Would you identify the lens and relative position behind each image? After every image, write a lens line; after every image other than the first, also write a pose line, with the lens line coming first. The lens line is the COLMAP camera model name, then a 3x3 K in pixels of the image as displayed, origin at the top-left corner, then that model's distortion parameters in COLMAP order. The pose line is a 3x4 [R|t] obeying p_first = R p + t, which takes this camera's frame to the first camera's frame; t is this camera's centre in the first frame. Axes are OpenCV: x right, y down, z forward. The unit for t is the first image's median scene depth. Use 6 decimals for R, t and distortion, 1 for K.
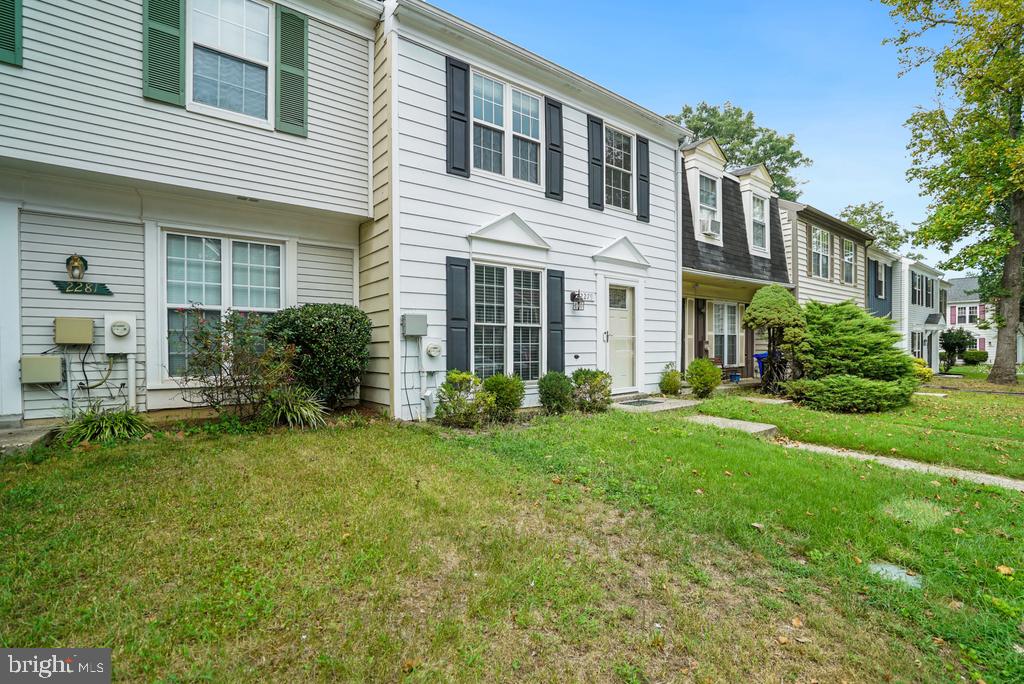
lens RADIAL K [[481.6, 0, 512.0], [0, 481.6, 342.0], [0, 0, 1]] dist [0.001099, 0.000376]
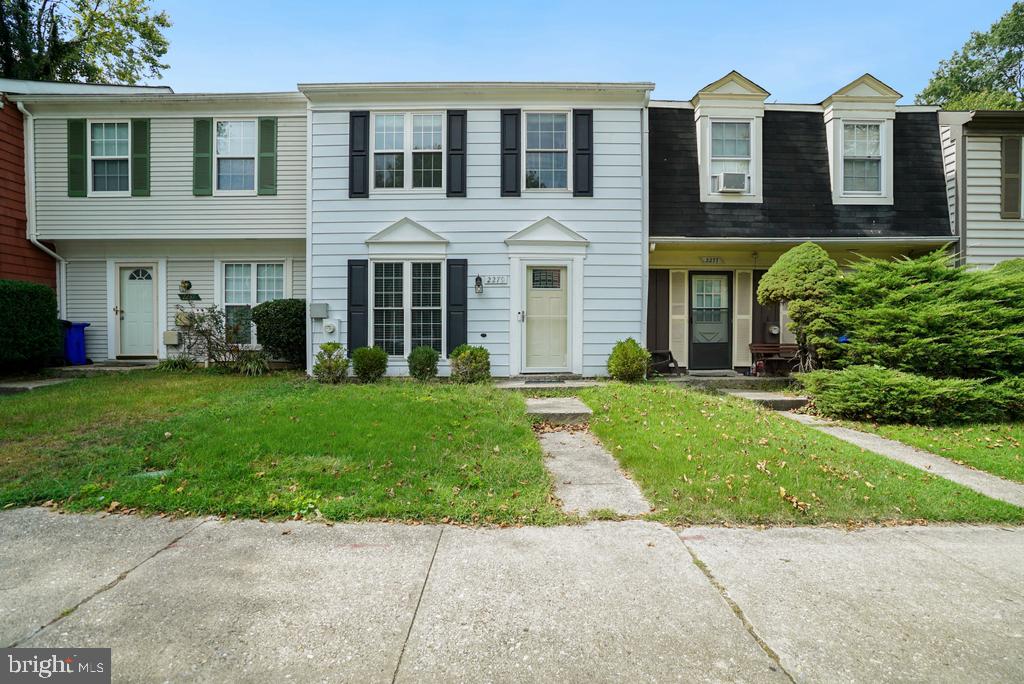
lens RADIAL K [[473.4, 0, 513.5], [0, 473.4, 344.4], [0, 0, 1]] dist [-0.017525, 0.000740]
pose [[0.789904, 0.010068, -0.613148, 0.939472], [0.002263, 0.999811, 0.019332, 0.033155], [0.613226, -0.016658, 0.789732, 0.204675]]
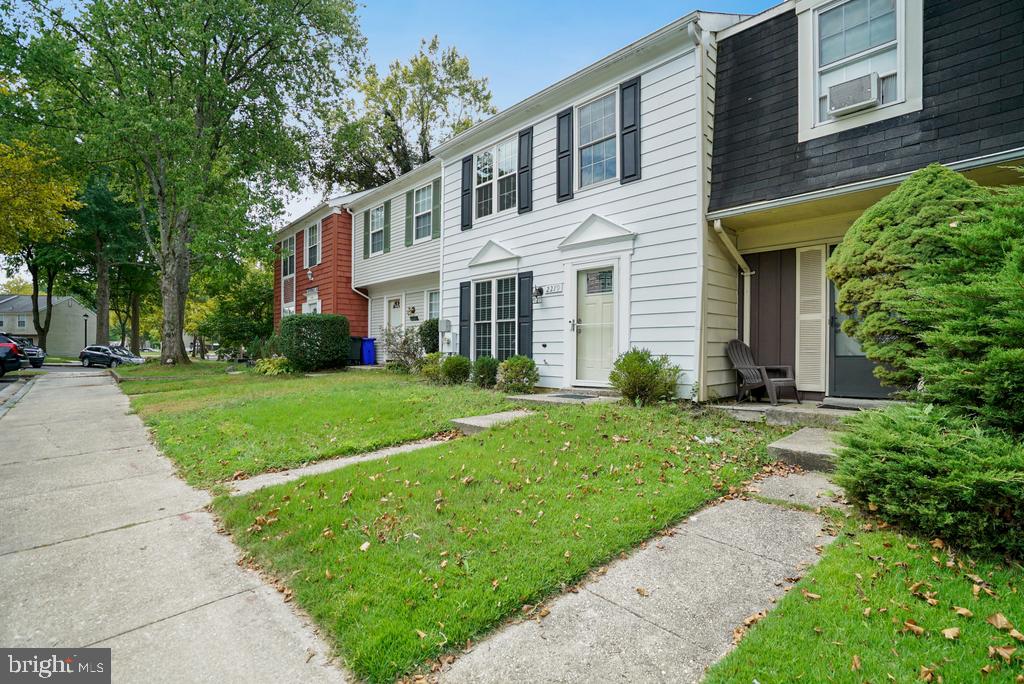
lens RADIAL K [[481.6, 0, 512.0], [0, 481.6, 342.0], [0, 0, 1]] dist [0.001099, 0.000376]
pose [[0.098546, -0.008748, -0.995094, 1.343188], [0.007175, 0.999942, -0.008080, 0.034084], [0.995107, -0.006344, 0.098603, 0.901726]]
